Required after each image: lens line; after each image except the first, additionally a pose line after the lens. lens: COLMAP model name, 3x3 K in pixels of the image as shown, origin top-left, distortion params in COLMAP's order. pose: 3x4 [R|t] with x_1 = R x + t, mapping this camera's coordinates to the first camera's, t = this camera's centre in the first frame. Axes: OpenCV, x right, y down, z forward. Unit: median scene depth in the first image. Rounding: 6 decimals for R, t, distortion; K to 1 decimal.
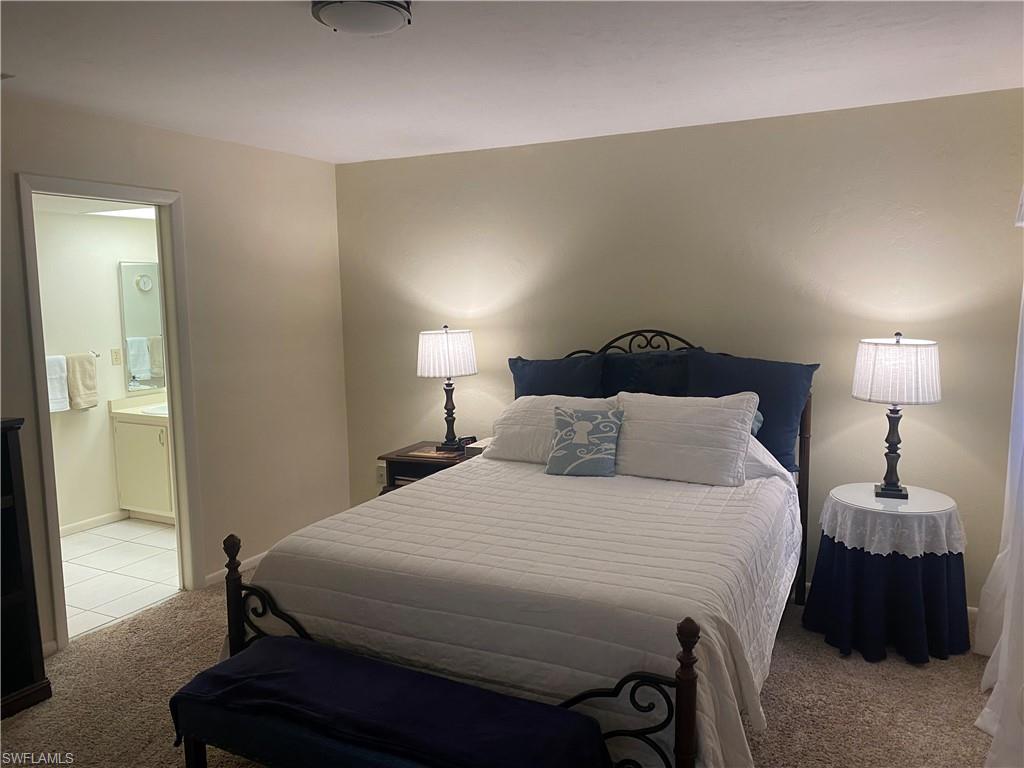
lens RADIAL K [[774.8, 0, 516.2], [0, 774.8, 380.3], [0, 0, 1]] dist [0.042548, -0.009790]
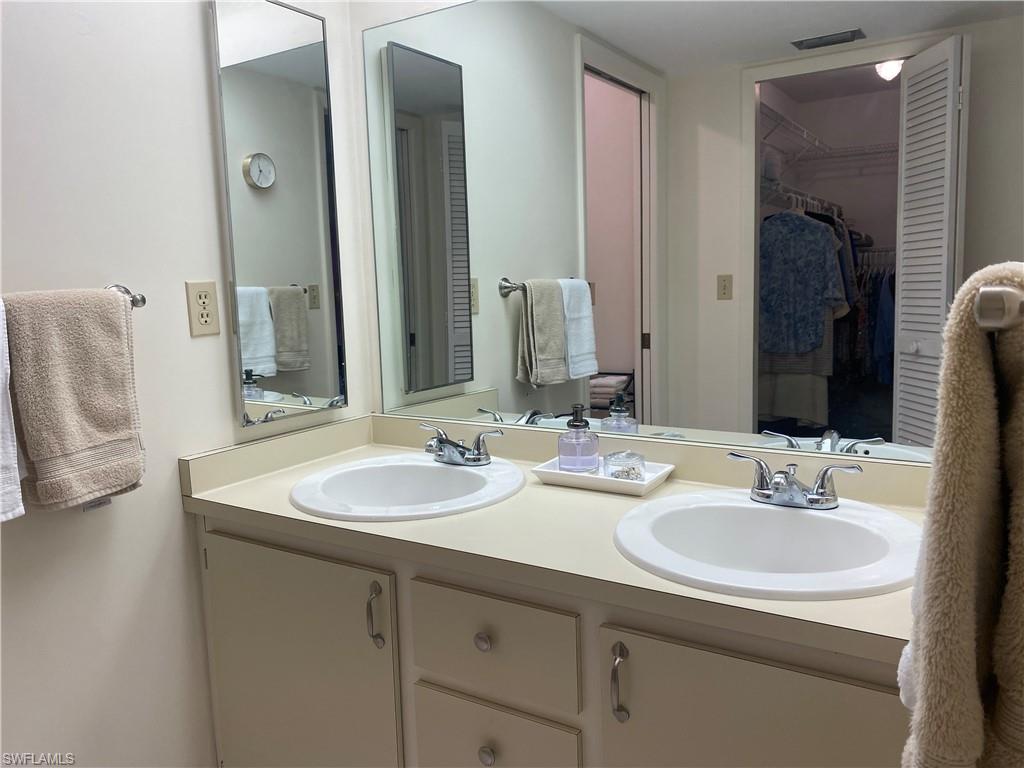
lens RADIAL K [[774.8, 0, 515.6], [0, 774.8, 380.7], [0, 0, 1]] dist [0.042548, -0.009790]
pose [[0.994900, -0.010460, -0.100322, -0.299726], [0.012355, 0.999756, 0.018286, -0.005639], [0.100106, -0.019433, 0.994787, 0.591096]]
